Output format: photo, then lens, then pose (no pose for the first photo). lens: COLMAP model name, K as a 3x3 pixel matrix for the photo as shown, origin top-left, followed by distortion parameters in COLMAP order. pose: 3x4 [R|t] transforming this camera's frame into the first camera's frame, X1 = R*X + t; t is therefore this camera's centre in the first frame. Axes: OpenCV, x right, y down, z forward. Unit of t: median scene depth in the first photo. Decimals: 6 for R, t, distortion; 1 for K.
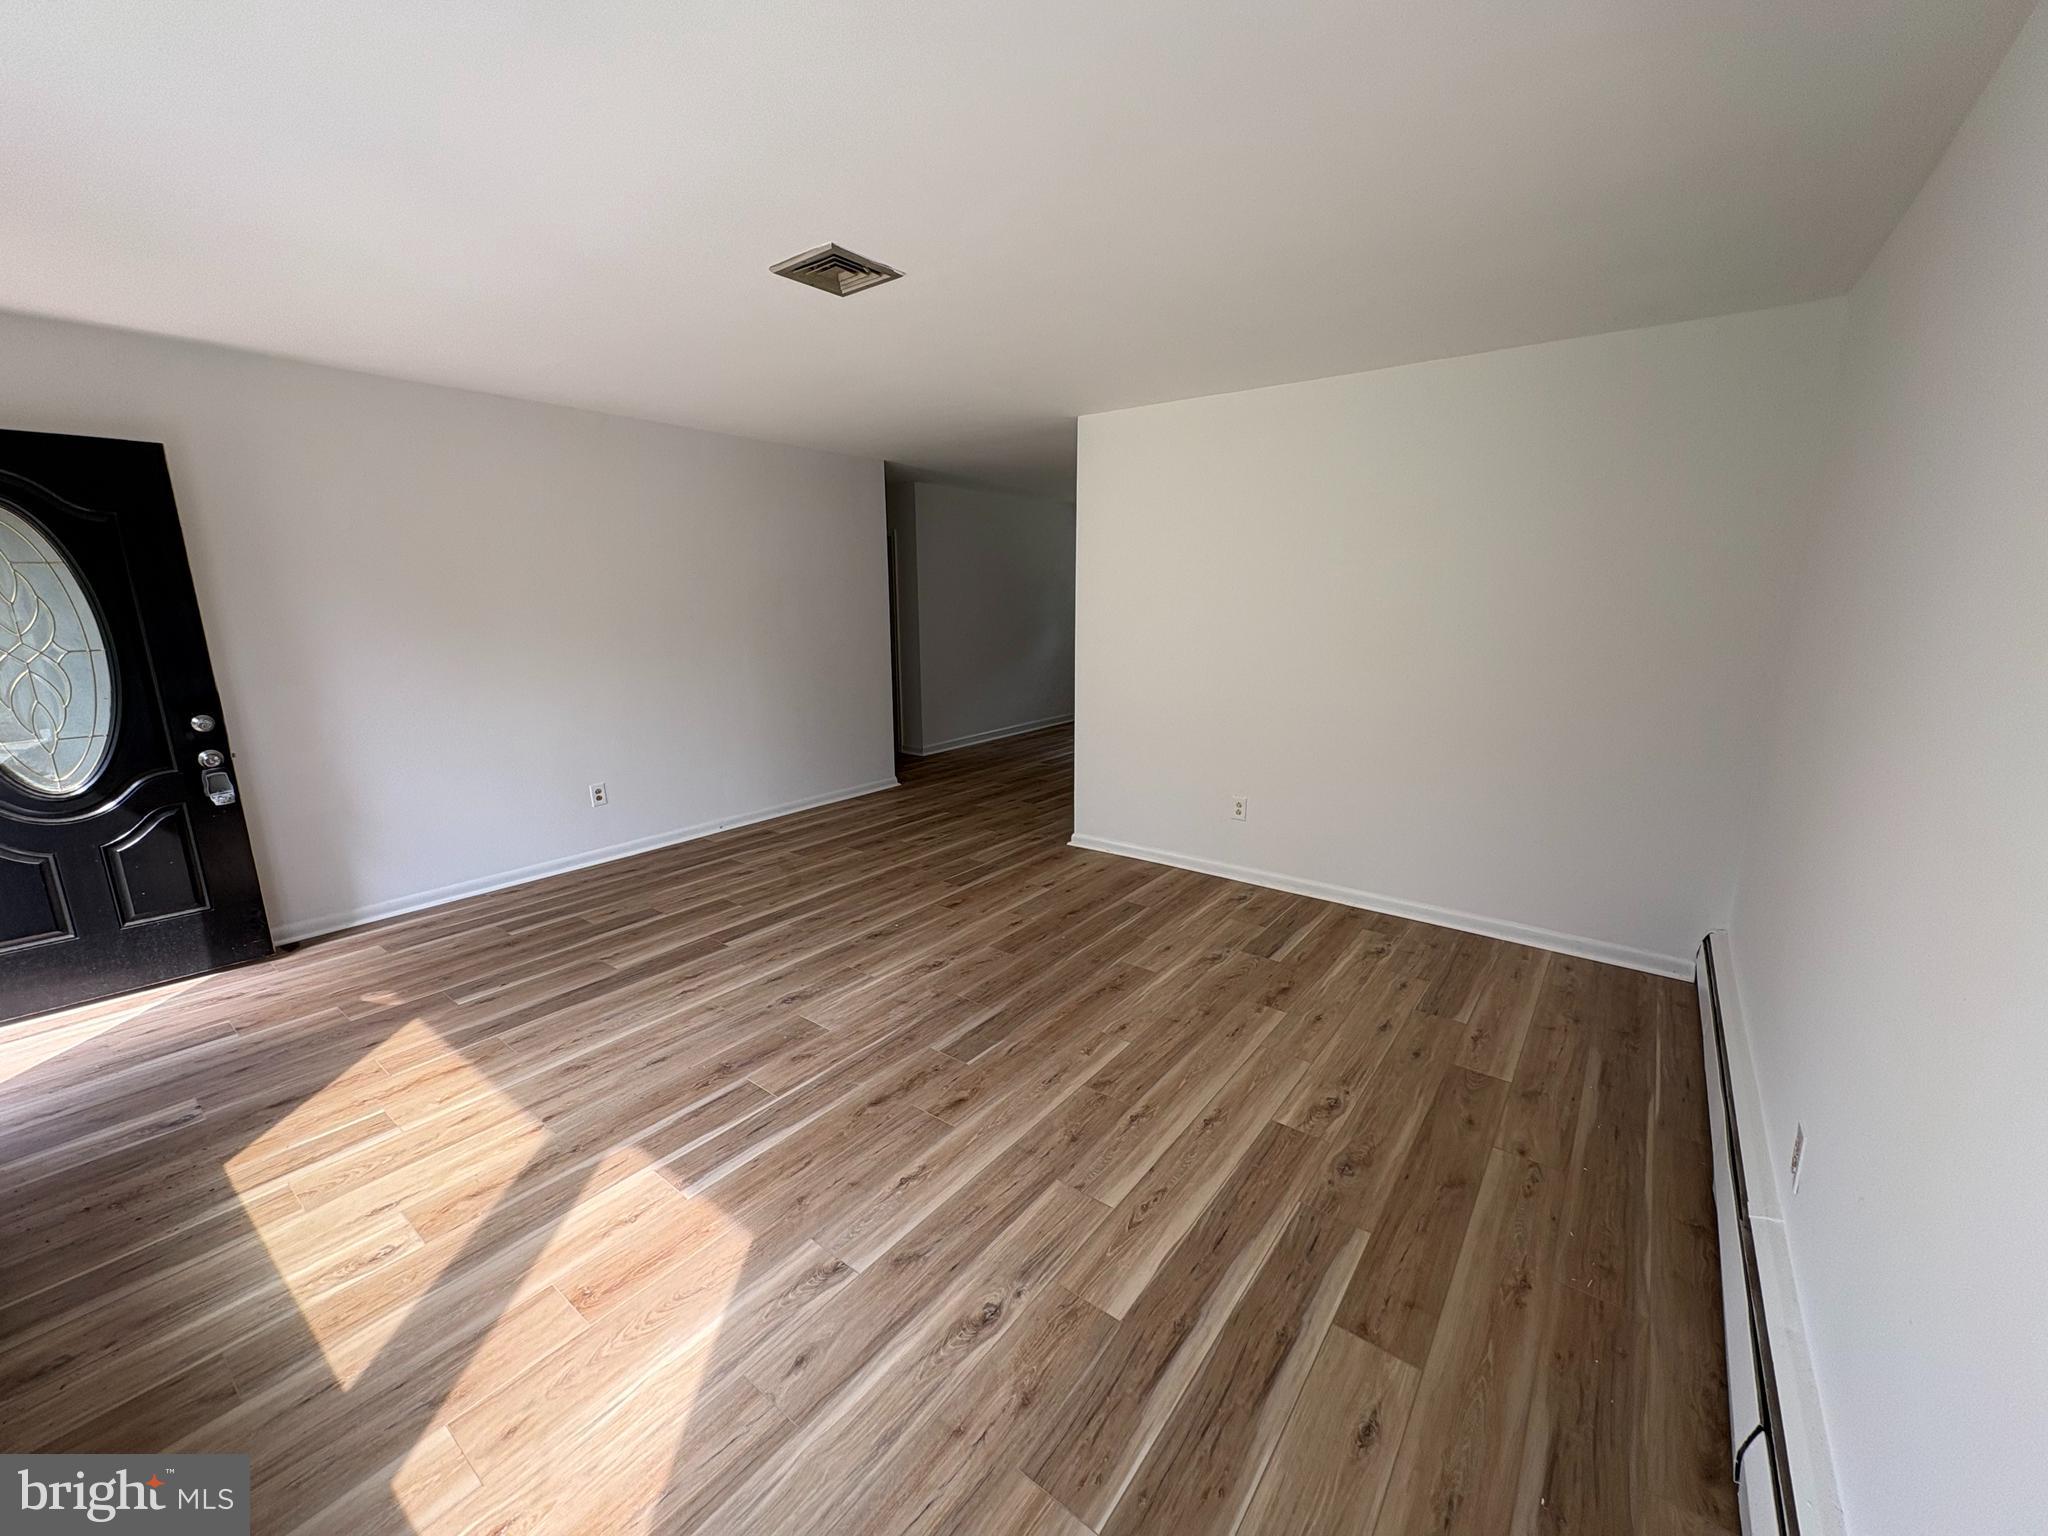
lens RADIAL K [[814.3, 0, 1020.6], [0, 814.3, 766.3], [0, 0, 1]] dist [0.001158, 0.000358]
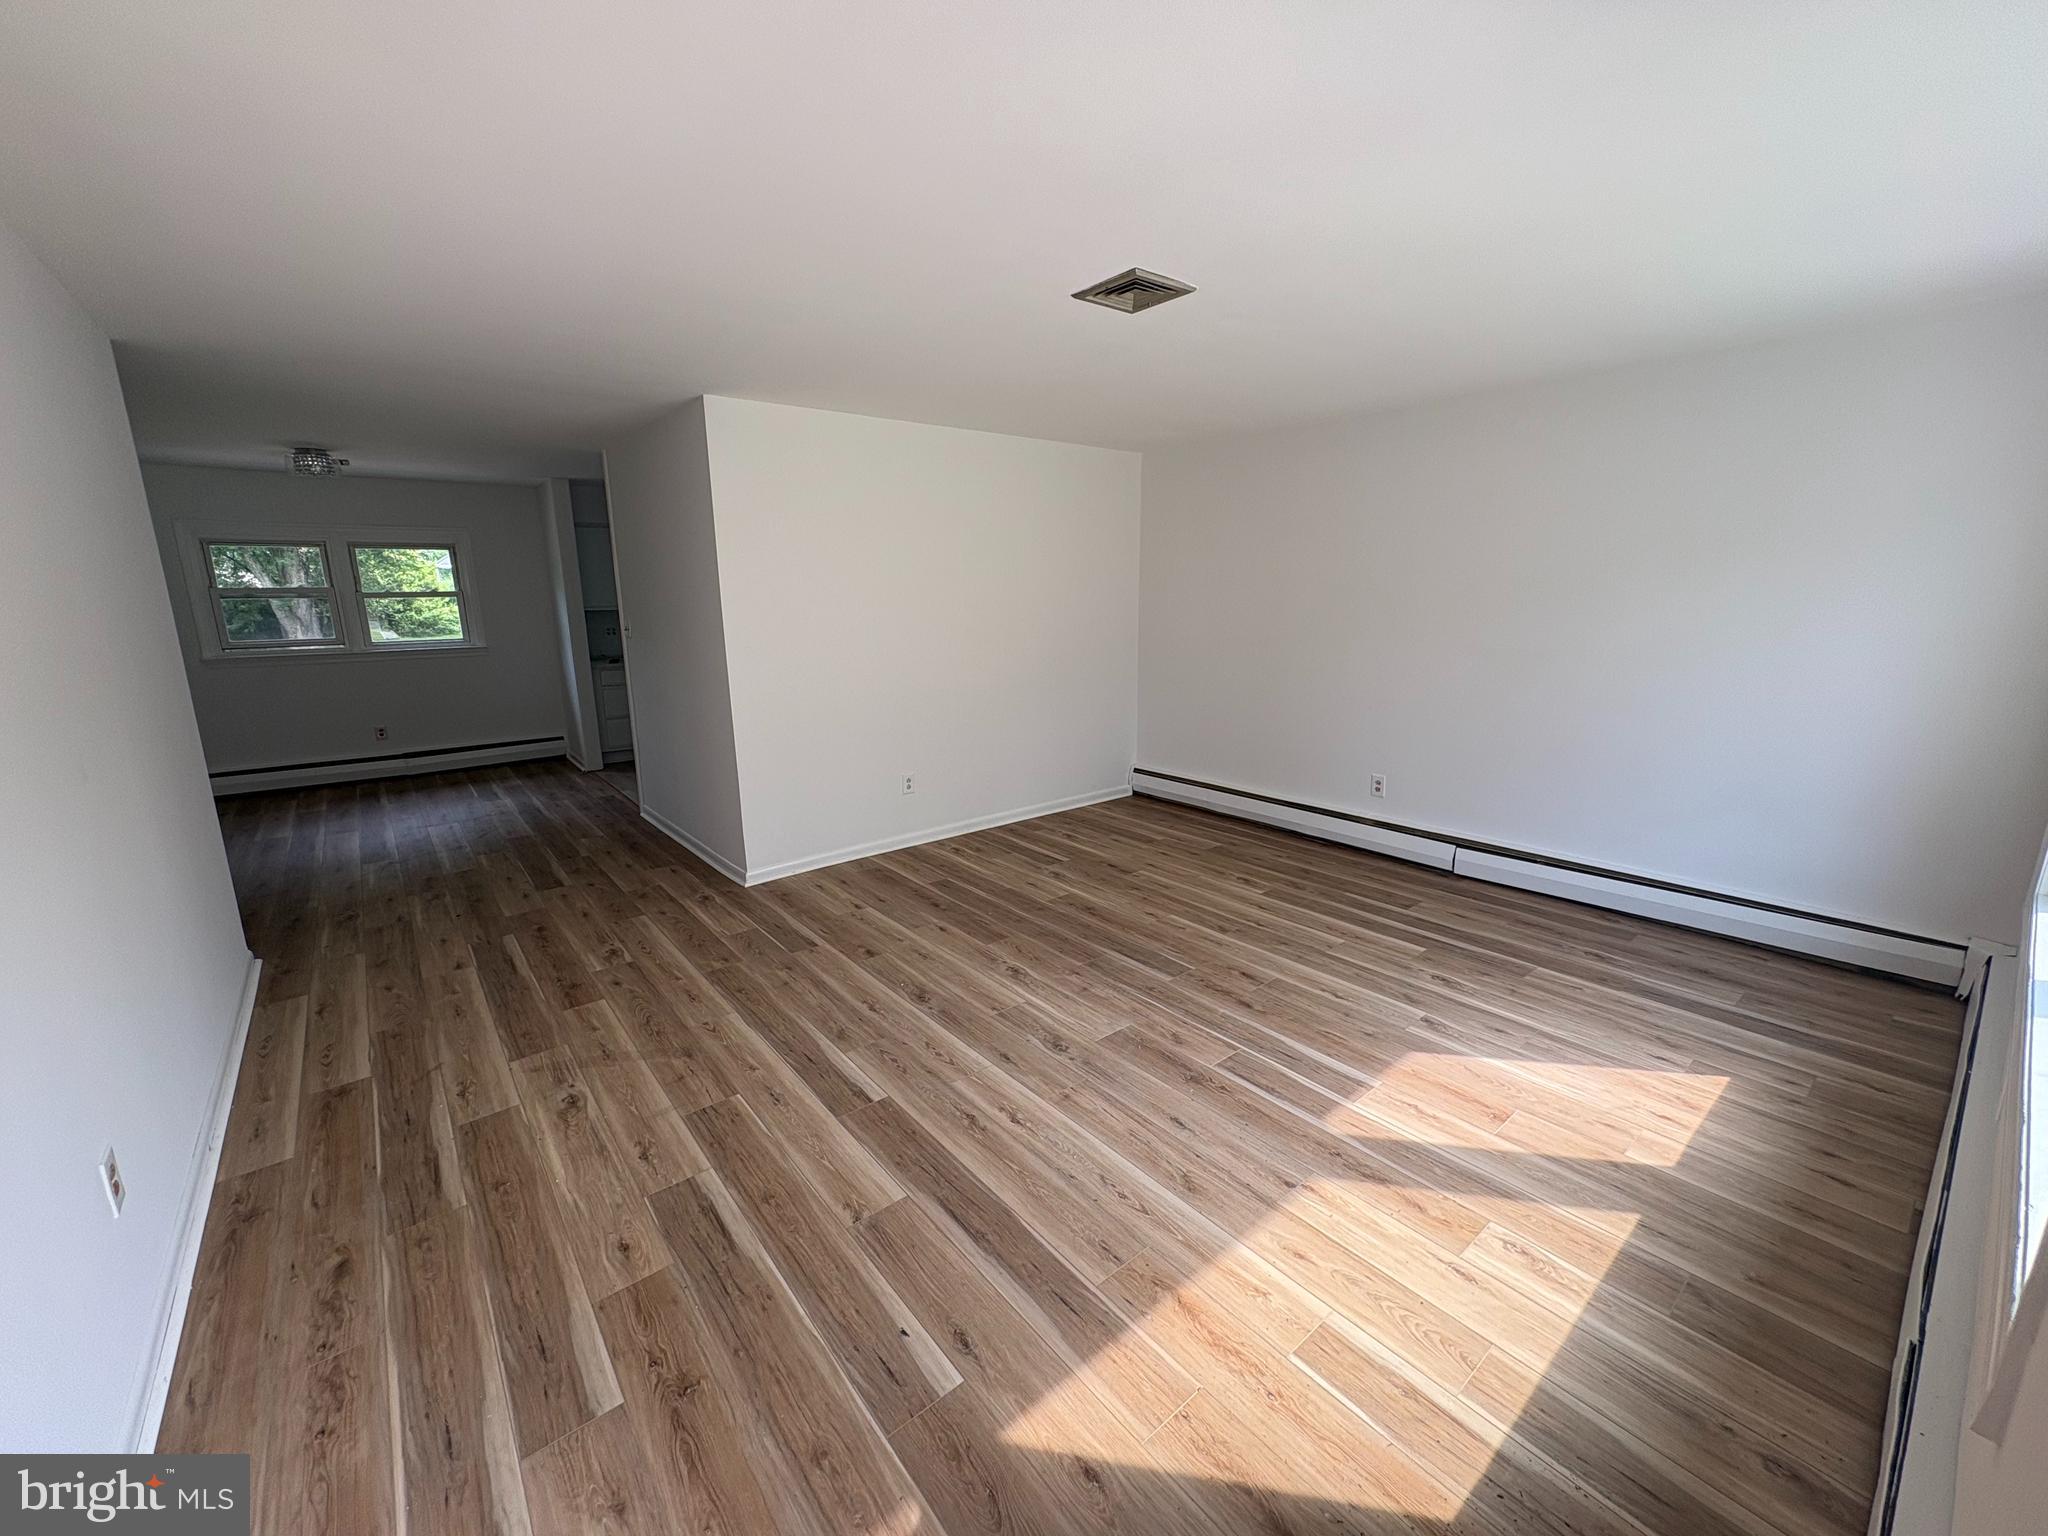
lens RADIAL K [[814.3, 0, 1020.6], [0, 814.3, 766.3], [0, 0, 1]] dist [0.001158, 0.000358]
pose [[0.233494, -0.207123, 0.950042, -1.380836], [0.215357, 0.963801, 0.157193, -0.209119], [-0.948210, 0.167895, 0.269647, 0.948782]]
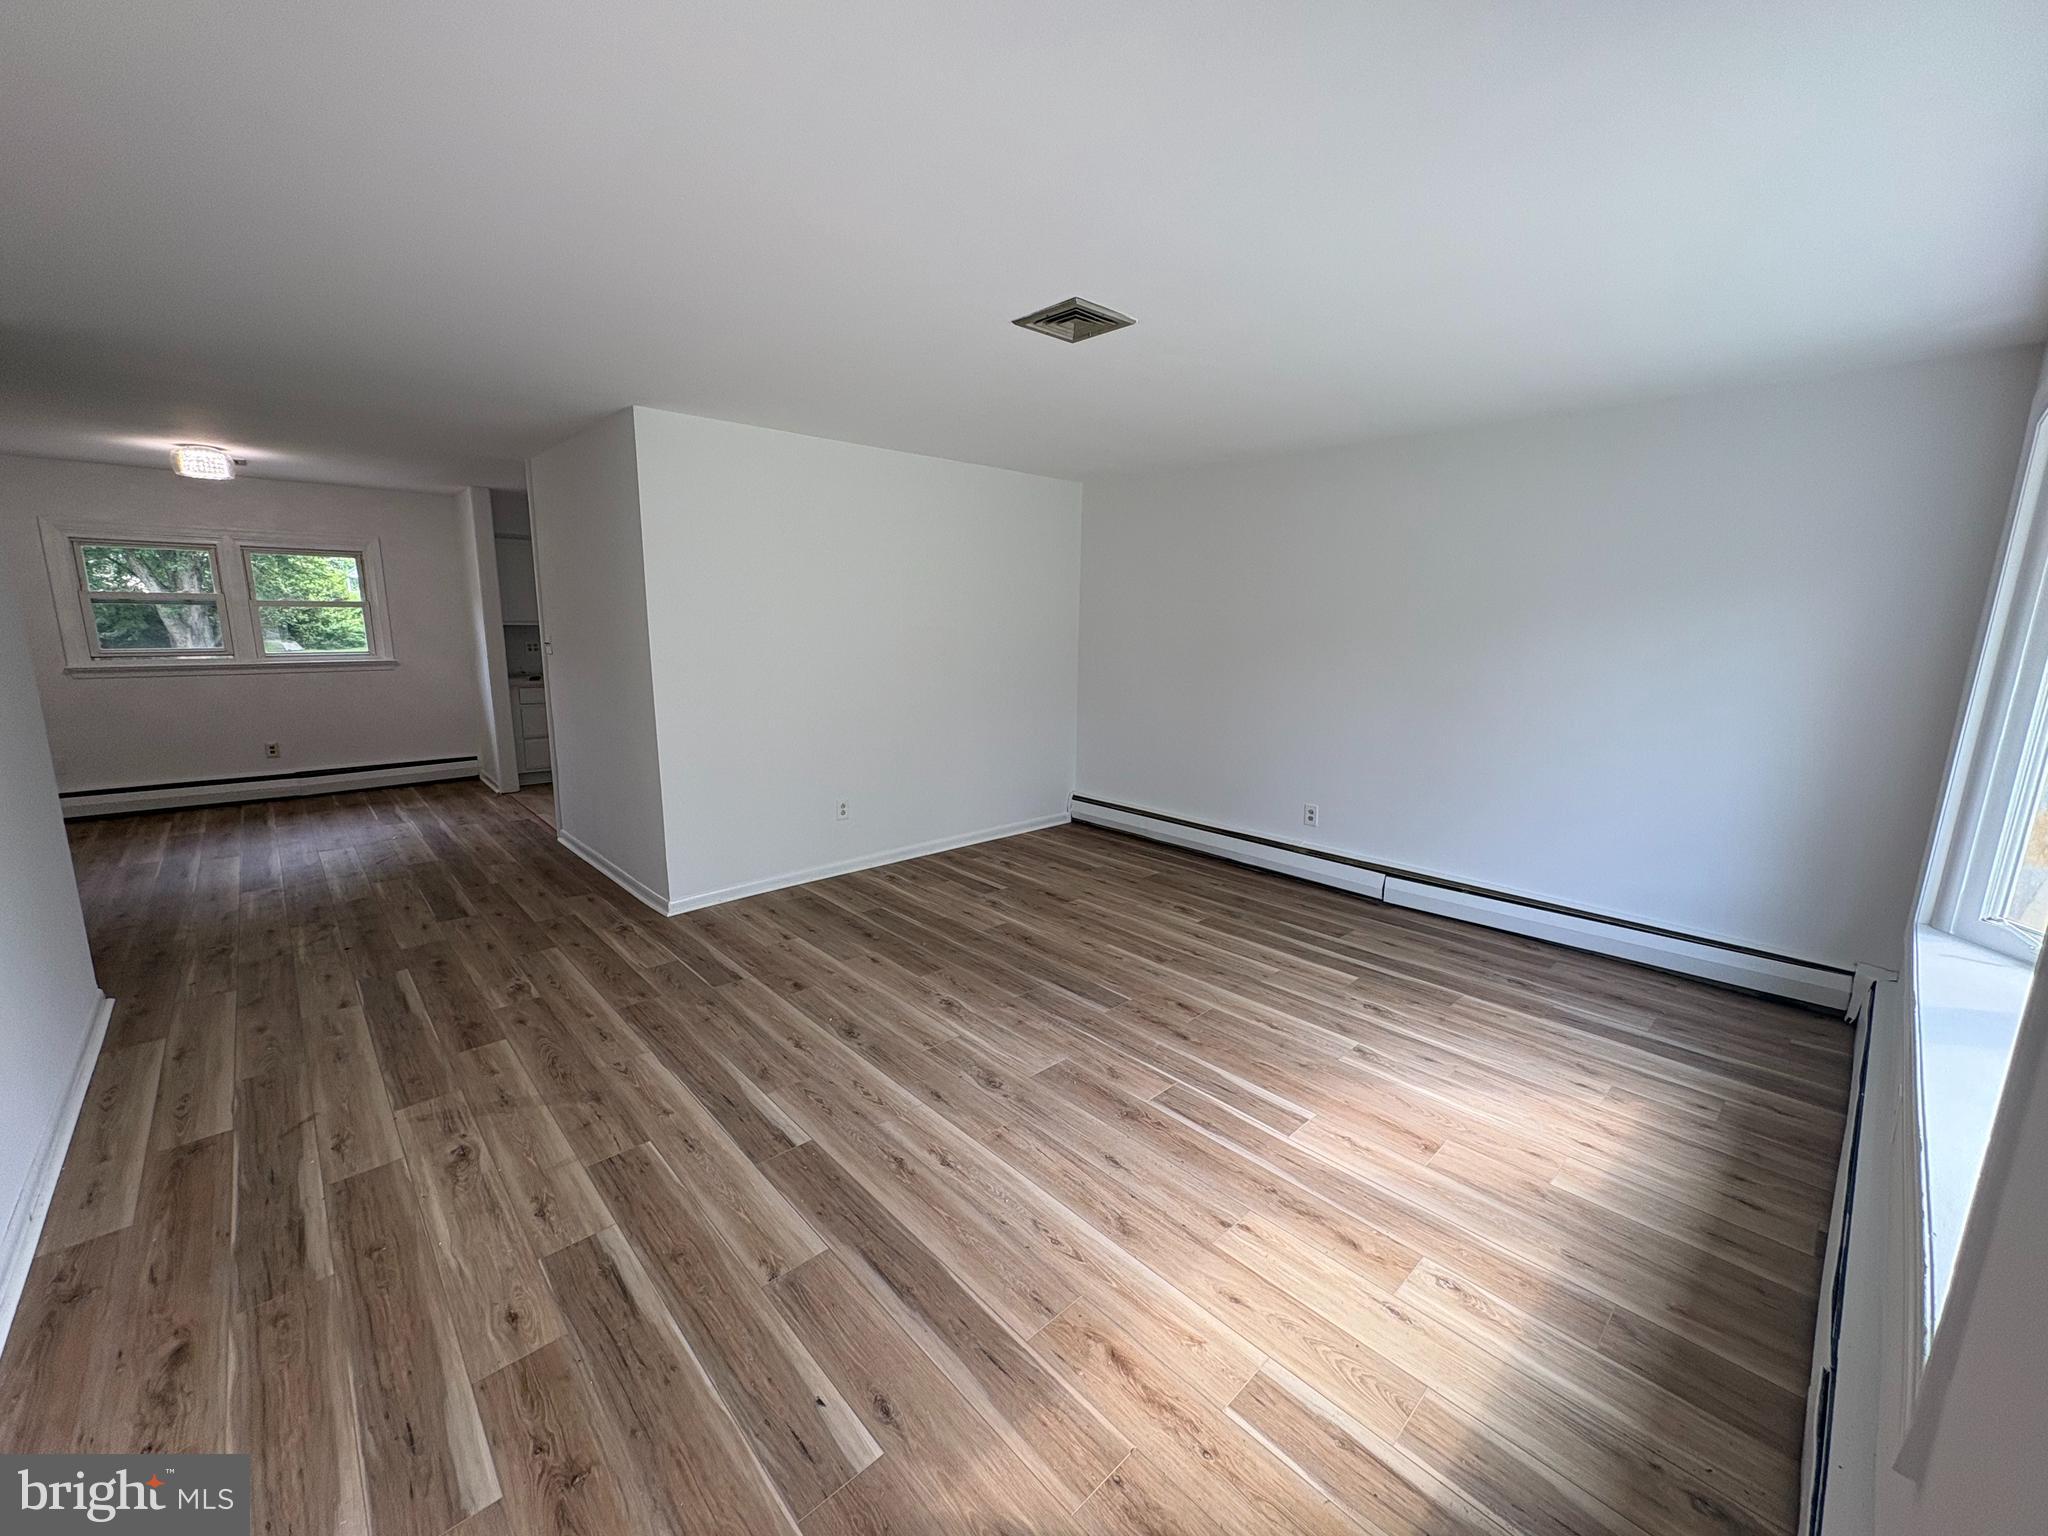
lens RADIAL K [[814.3, 0, 1020.6], [0, 814.3, 766.3], [0, 0, 1]] dist [0.001158, 0.000358]
pose [[0.165516, -0.175242, 0.970513, -1.357155], [0.194685, 0.970526, 0.142042, -0.206844], [-0.966800, 0.165434, 0.194755, 0.947921]]
